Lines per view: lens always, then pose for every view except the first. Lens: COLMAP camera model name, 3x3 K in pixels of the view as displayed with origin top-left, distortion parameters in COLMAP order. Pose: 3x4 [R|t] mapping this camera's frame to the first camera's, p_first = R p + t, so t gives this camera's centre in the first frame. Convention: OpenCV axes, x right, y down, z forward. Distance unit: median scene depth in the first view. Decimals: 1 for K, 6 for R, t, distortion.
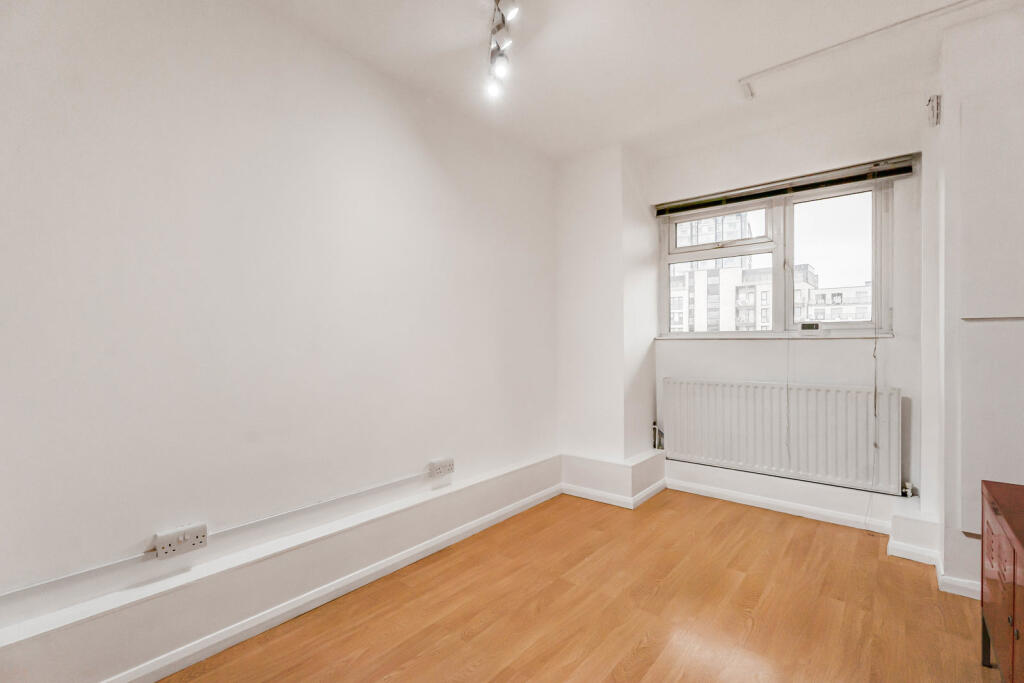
lens RADIAL K [[468.9, 0, 504.7], [0, 468.9, 342.5], [0, 0, 1]] dist [0.002981, 0.001347]
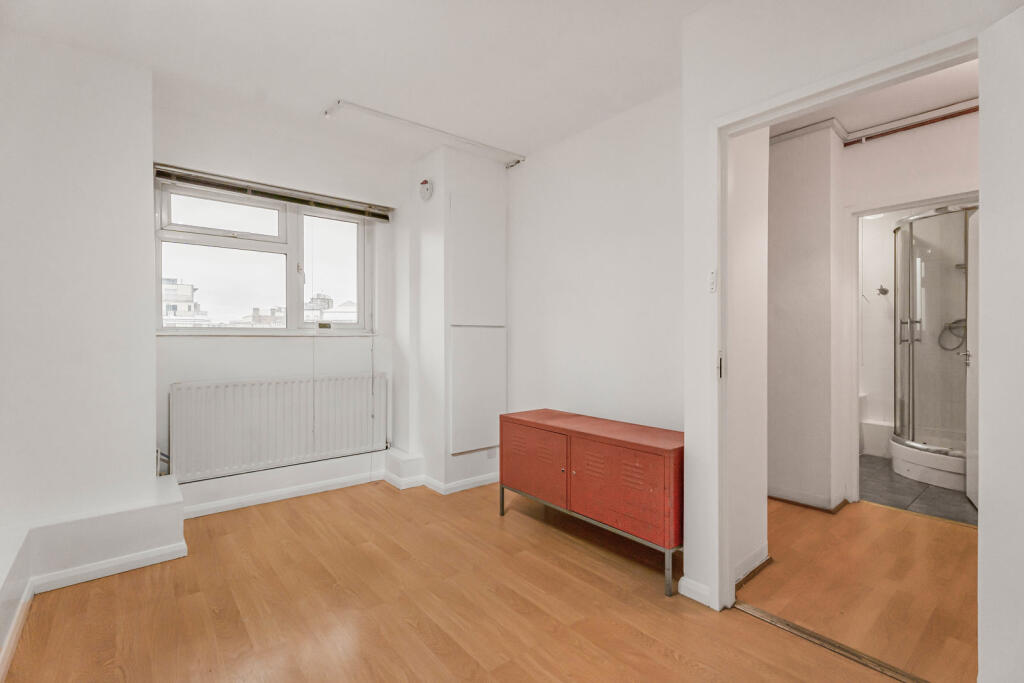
lens RADIAL K [[468.9, 0, 514.8], [0, 468.9, 333.9], [0, 0, 1]] dist [0.002981, 0.001347]
pose [[0.163045, 0.009898, 0.986569, -0.425186], [0.001442, 0.999946, -0.010271, -0.001421], [-0.986618, 0.003097, 0.163022, 0.351492]]
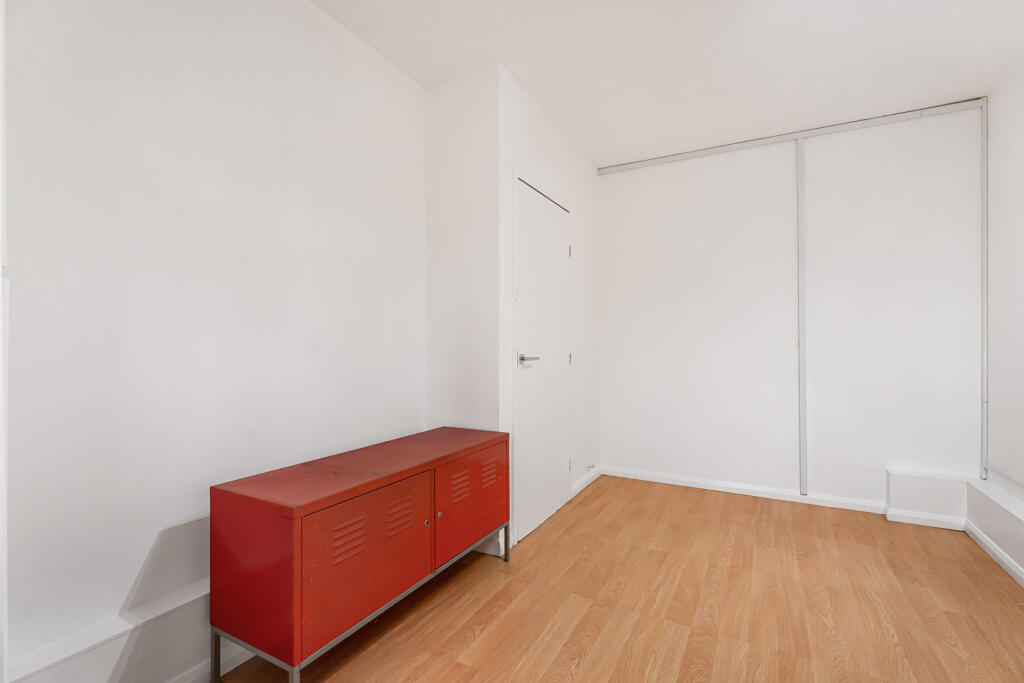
lens RADIAL K [[468.9, 0, 513.0], [0, 468.9, 342.8], [0, 0, 1]] dist [0.002981, 0.001347]
pose [[-0.975783, 0.005061, -0.218681, 0.454069], [0.005288, 0.999986, -0.000452, 0.011706], [0.218676, -0.001598, -0.975796, 1.008474]]
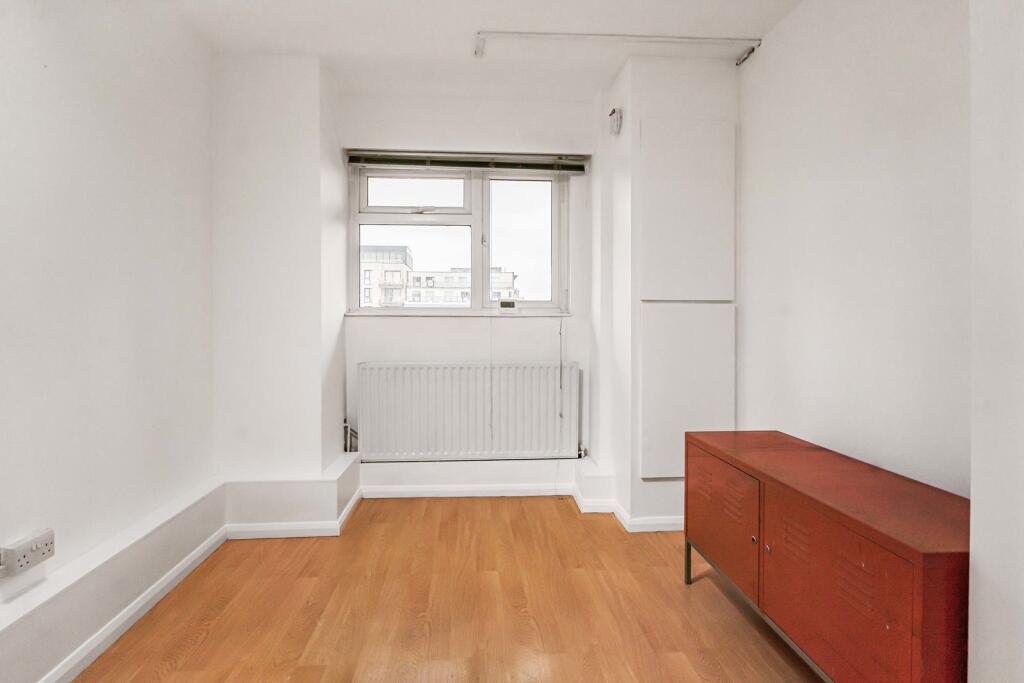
lens RADIAL K [[541.8, 0, 512.1], [0, 541.8, 319.5], [0, 0, 1]] dist [-0.007479, 0.001648]
pose [[0.708783, 0.008996, 0.705370, -0.160872], [-0.003566, 0.999952, -0.009170, 0.008750], [-0.705418, 0.003984, 0.708780, 0.176356]]
